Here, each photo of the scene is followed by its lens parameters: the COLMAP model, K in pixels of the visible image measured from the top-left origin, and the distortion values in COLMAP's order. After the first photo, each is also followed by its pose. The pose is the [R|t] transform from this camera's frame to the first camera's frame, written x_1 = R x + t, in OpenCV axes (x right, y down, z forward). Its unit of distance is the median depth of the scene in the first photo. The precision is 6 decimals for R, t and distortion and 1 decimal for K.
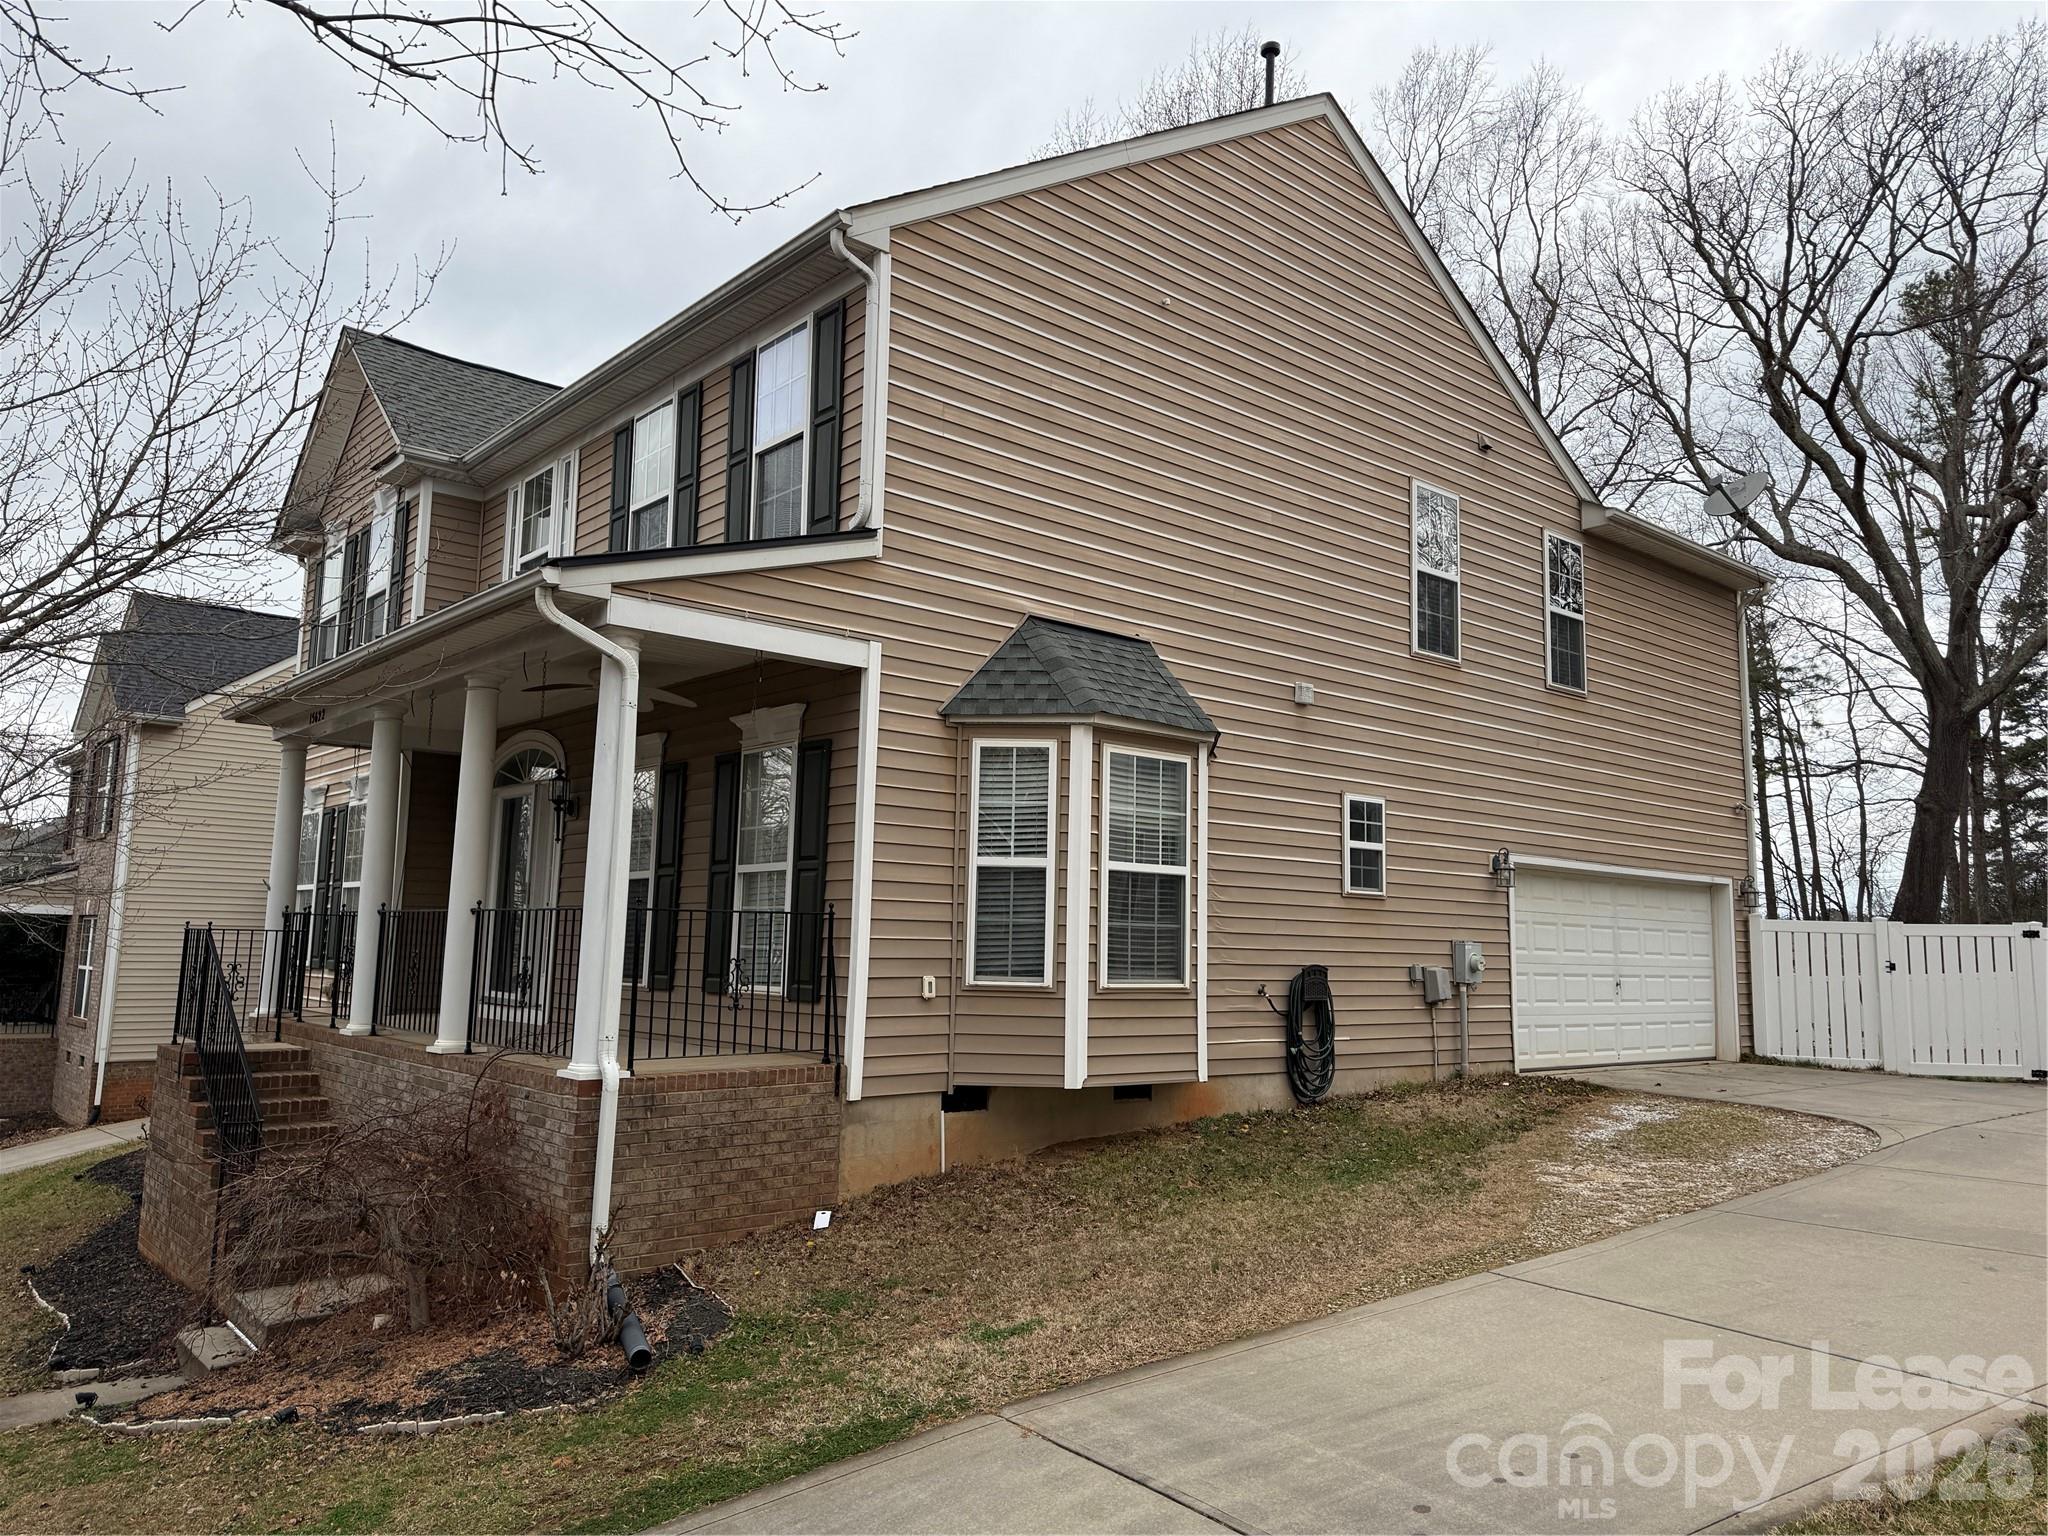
lens RADIAL K [[1476.8, 0, 1024.0], [0, 1476.8, 768.0], [0, 0, 1]] dist [0.023502, -0.006853]
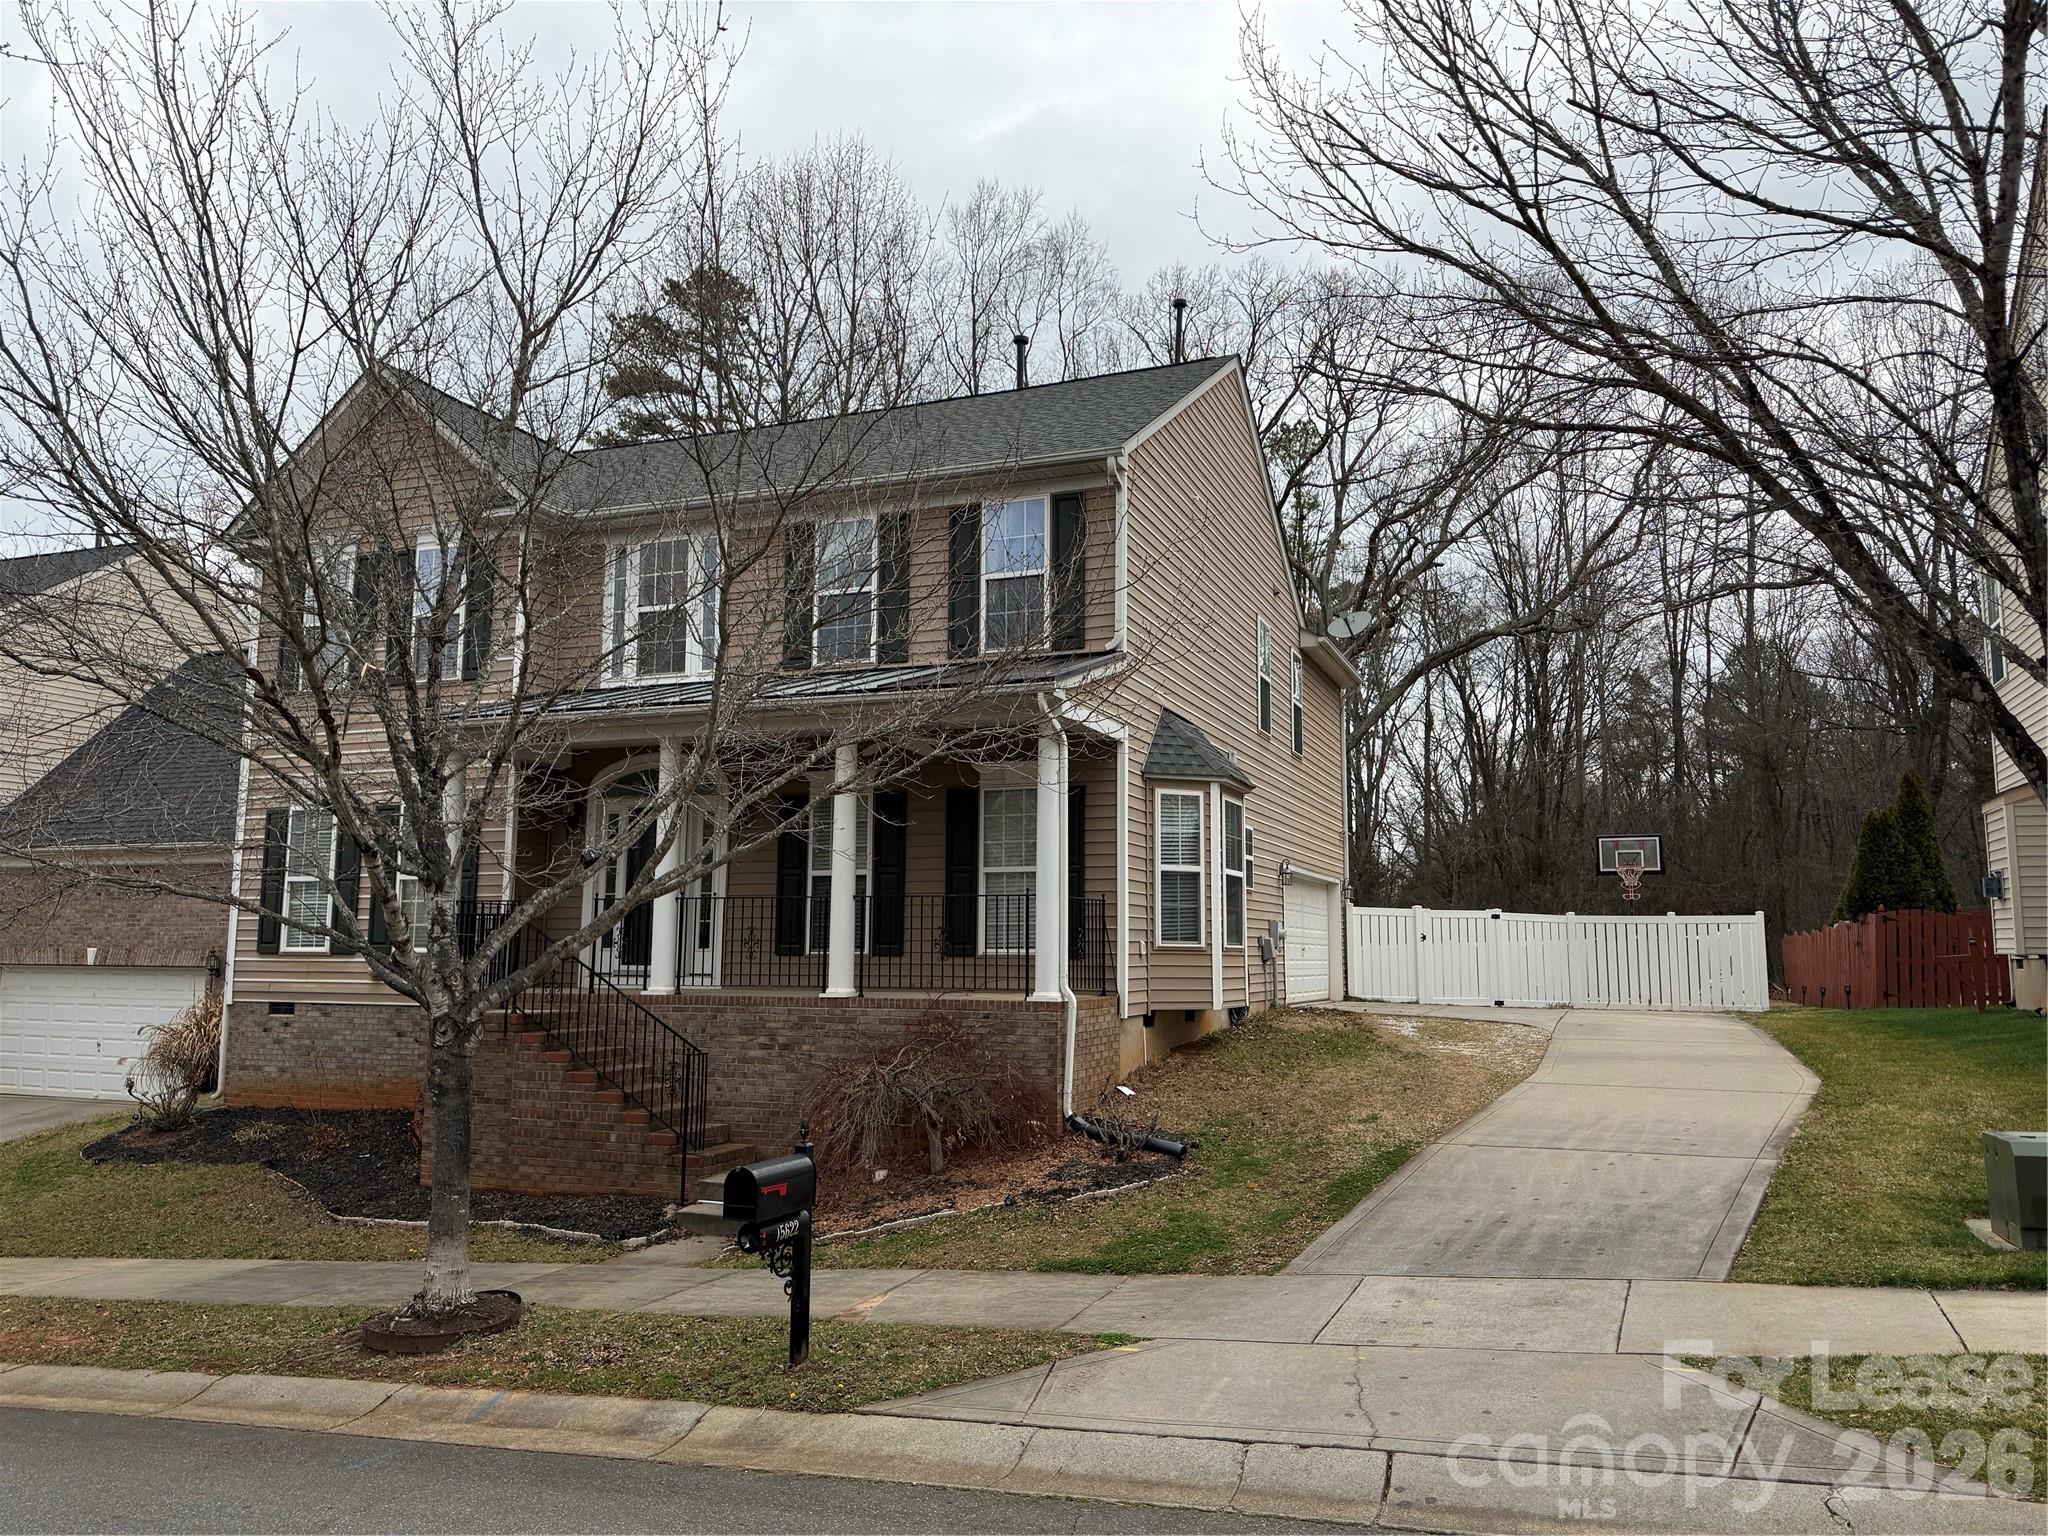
lens RADIAL K [[1476.8, 0, 1024.0], [0, 1476.8, 768.0], [0, 0, 1]] dist [0.023502, -0.006853]
pose [[0.886755, 0.044553, 0.460088, -0.875797], [-0.046476, 0.998894, -0.007154, -0.023849], [-0.459898, -0.015039, 0.887844, -0.315720]]
